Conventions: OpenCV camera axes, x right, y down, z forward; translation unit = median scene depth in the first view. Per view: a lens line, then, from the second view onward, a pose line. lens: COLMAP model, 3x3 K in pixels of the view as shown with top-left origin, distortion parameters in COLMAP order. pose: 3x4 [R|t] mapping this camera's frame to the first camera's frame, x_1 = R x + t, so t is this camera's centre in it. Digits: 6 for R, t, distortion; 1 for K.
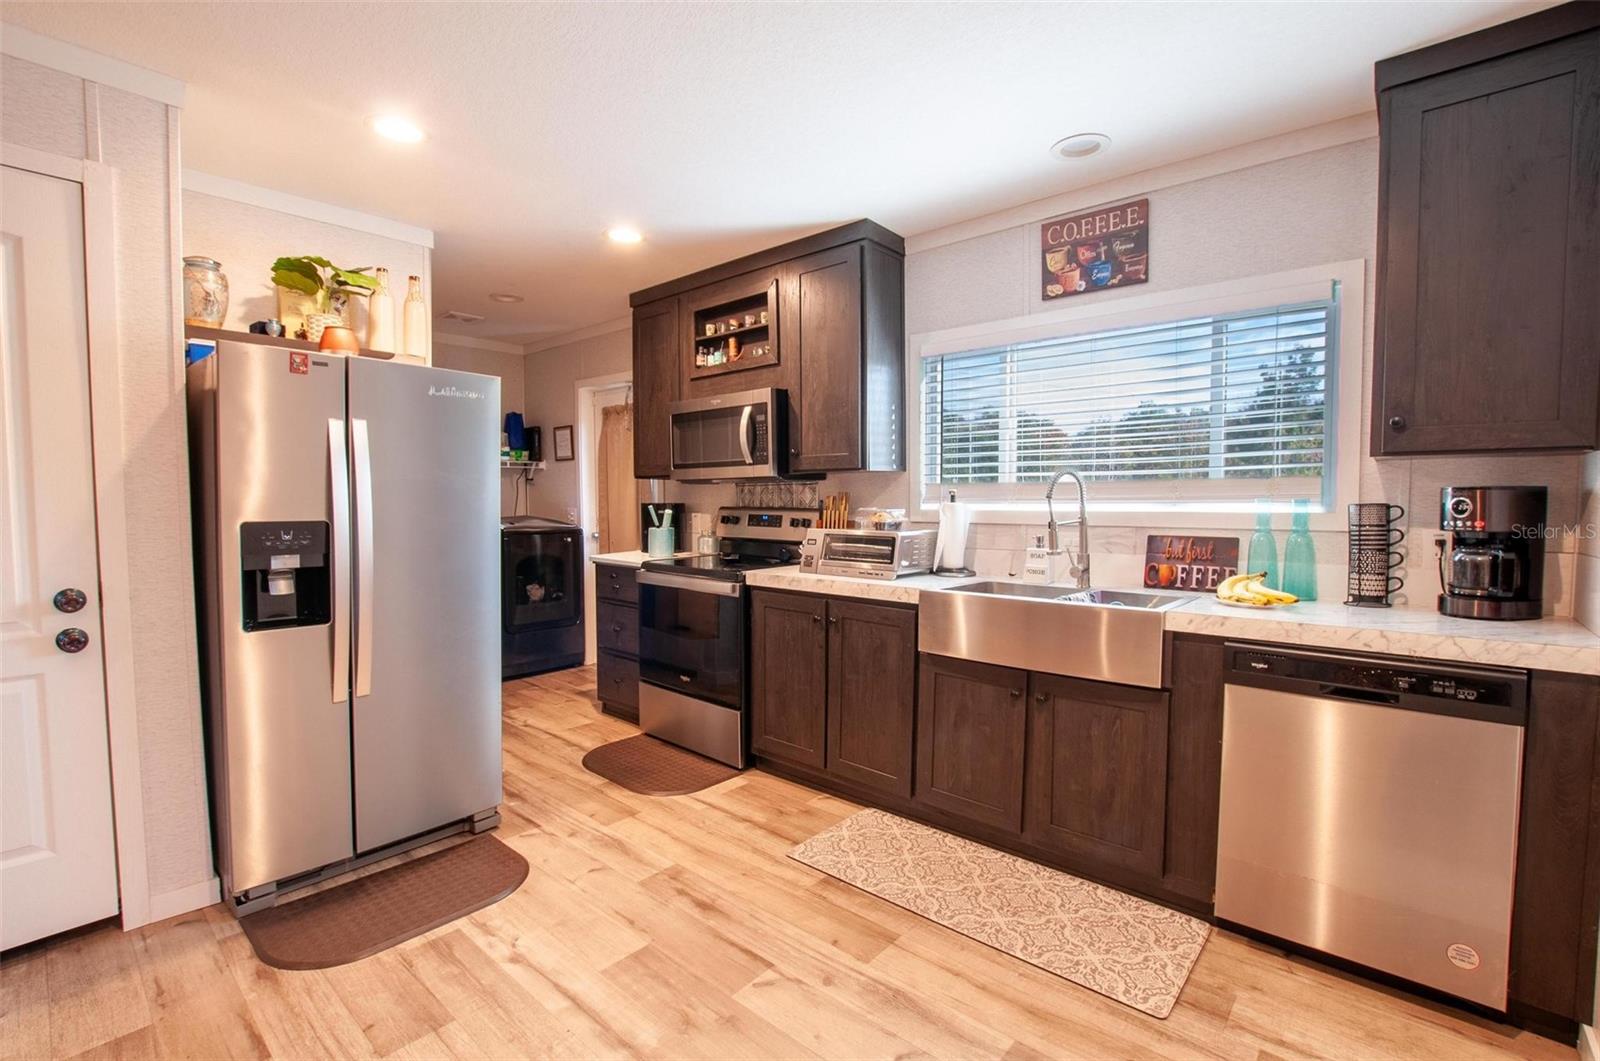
lens RADIAL K [[709.3, 0, 794.2], [0, 709.3, 532.4], [0, 0, 1]] dist [-0.029292, 0.003625]
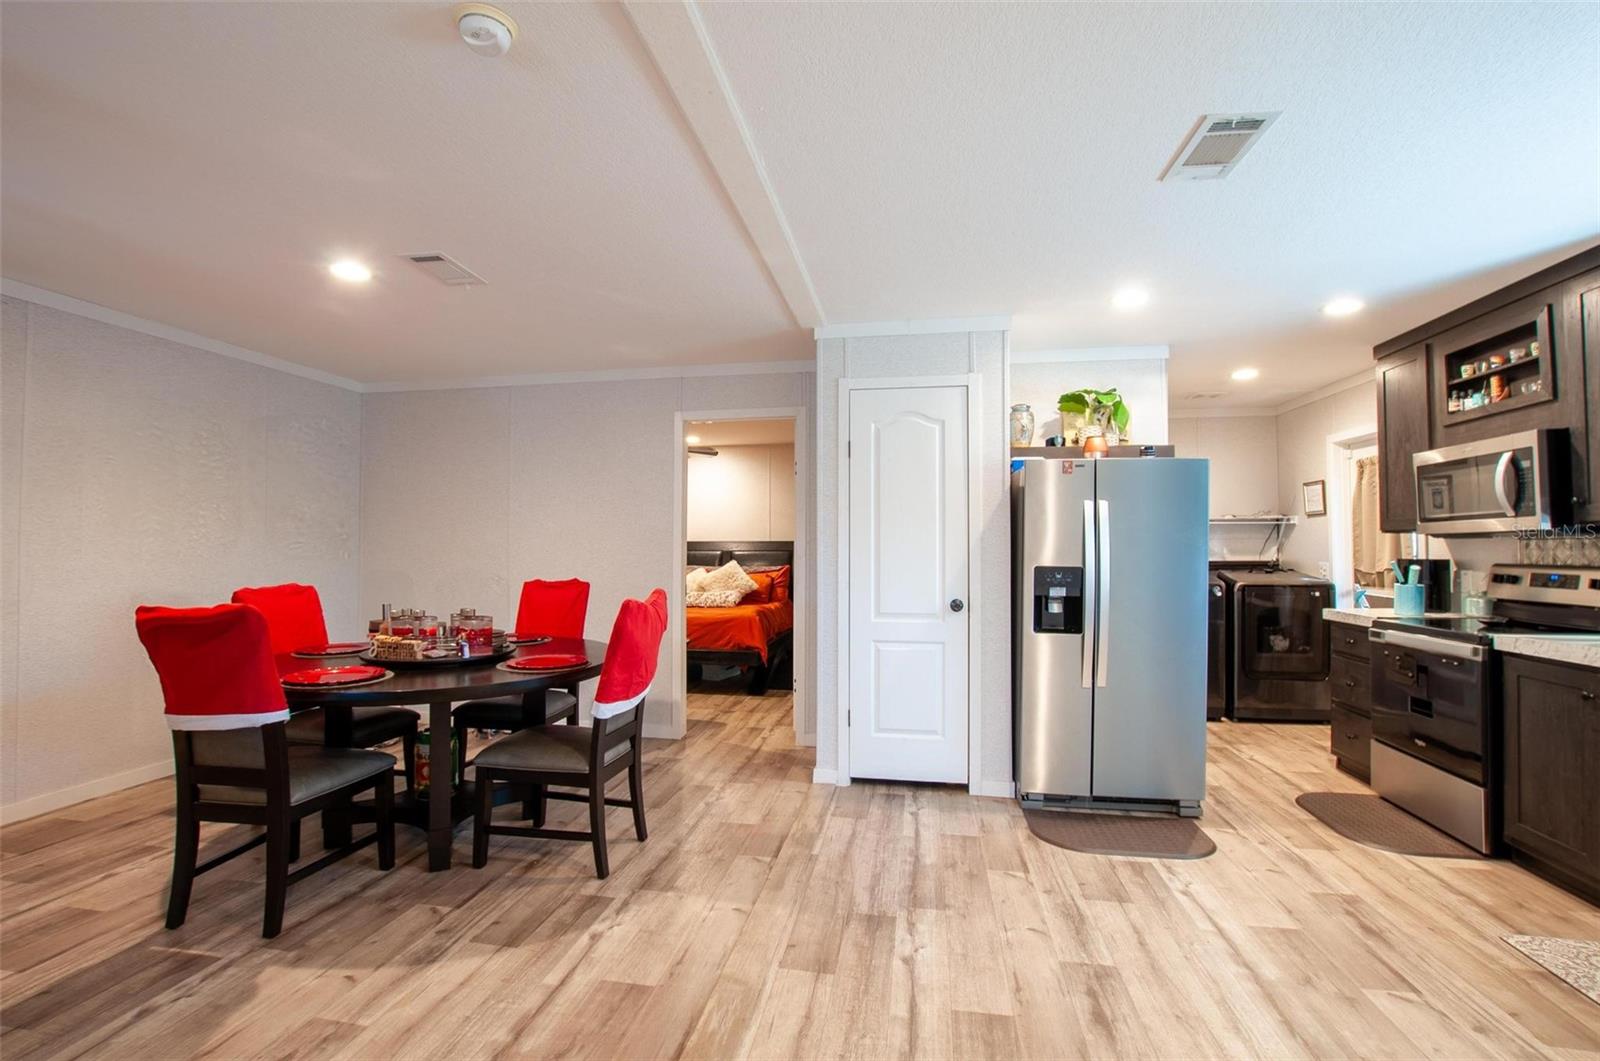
lens RADIAL K [[709.3, 0, 798.0], [0, 709.3, 534.3], [0, 0, 1]] dist [-0.029292, 0.003625]
pose [[0.523312, -0.015090, -0.852007, 0.265802], [-0.045985, 0.997886, -0.045918, 0.009930], [0.850899, 0.063209, 0.521512, -0.277237]]
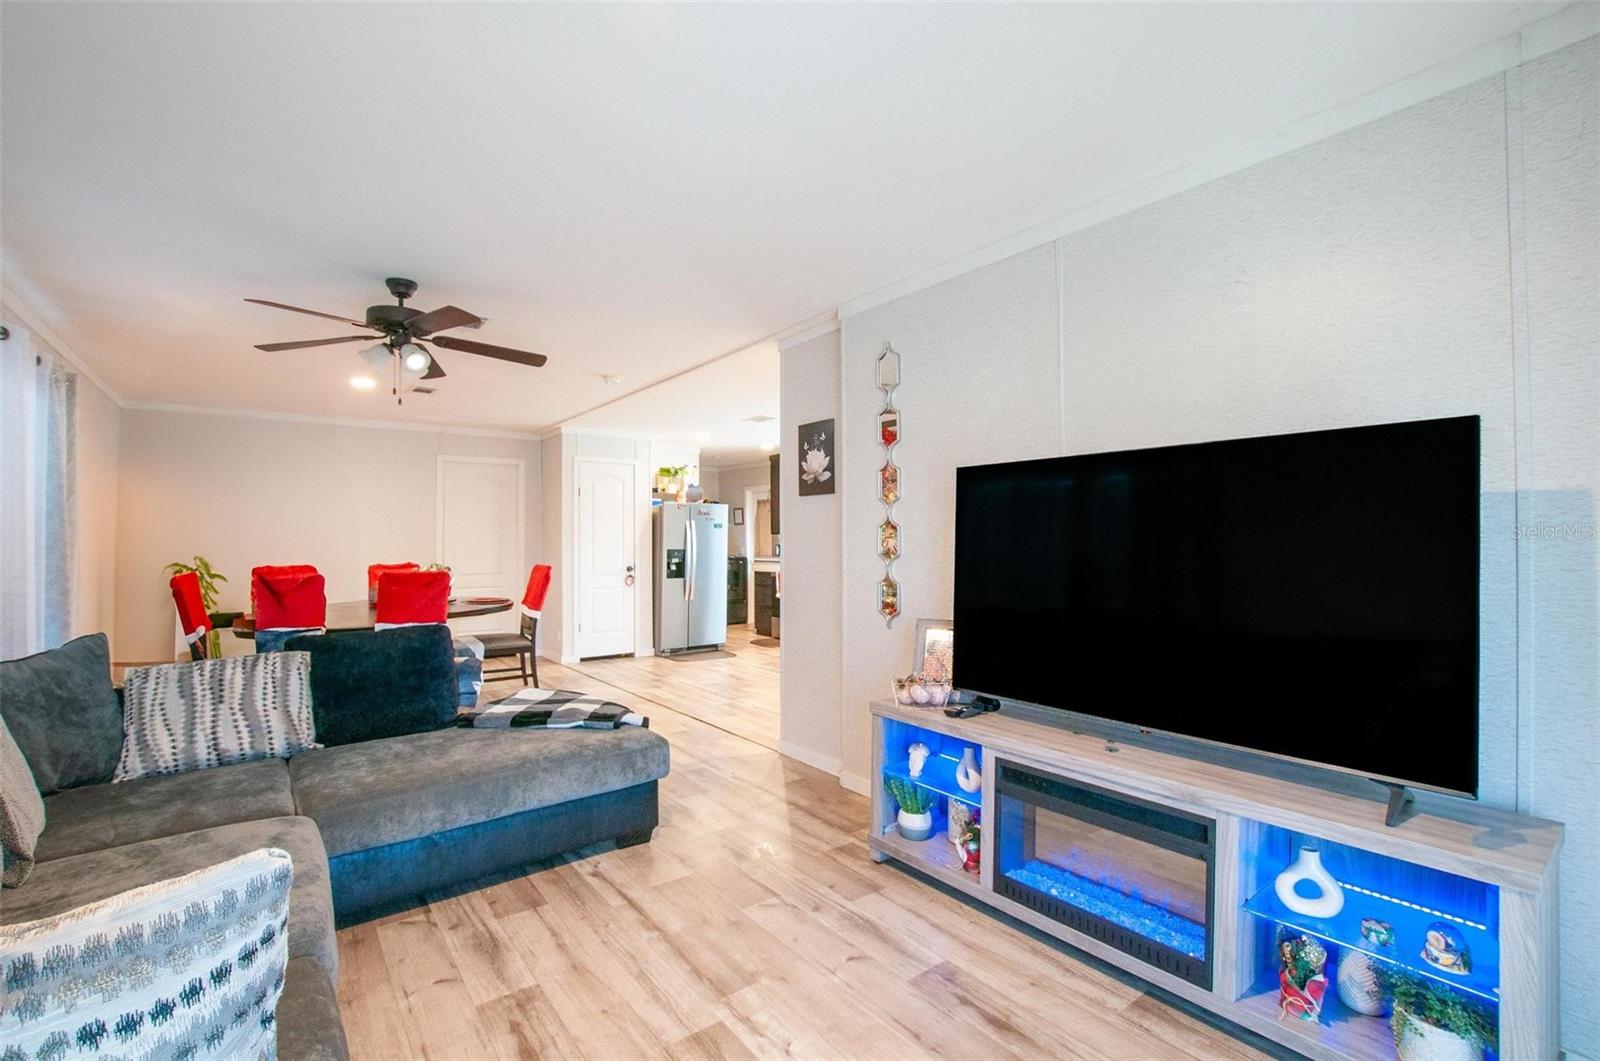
lens RADIAL K [[709.3, 0, 795.9], [0, 709.3, 543.8], [0, 0, 1]] dist [-0.029292, 0.003625]
pose [[0.979425, -0.004429, -0.201759, 0.493792], [-0.005071, 0.998903, -0.046547, 0.095732], [0.201744, 0.046612, 0.978329, -1.912799]]
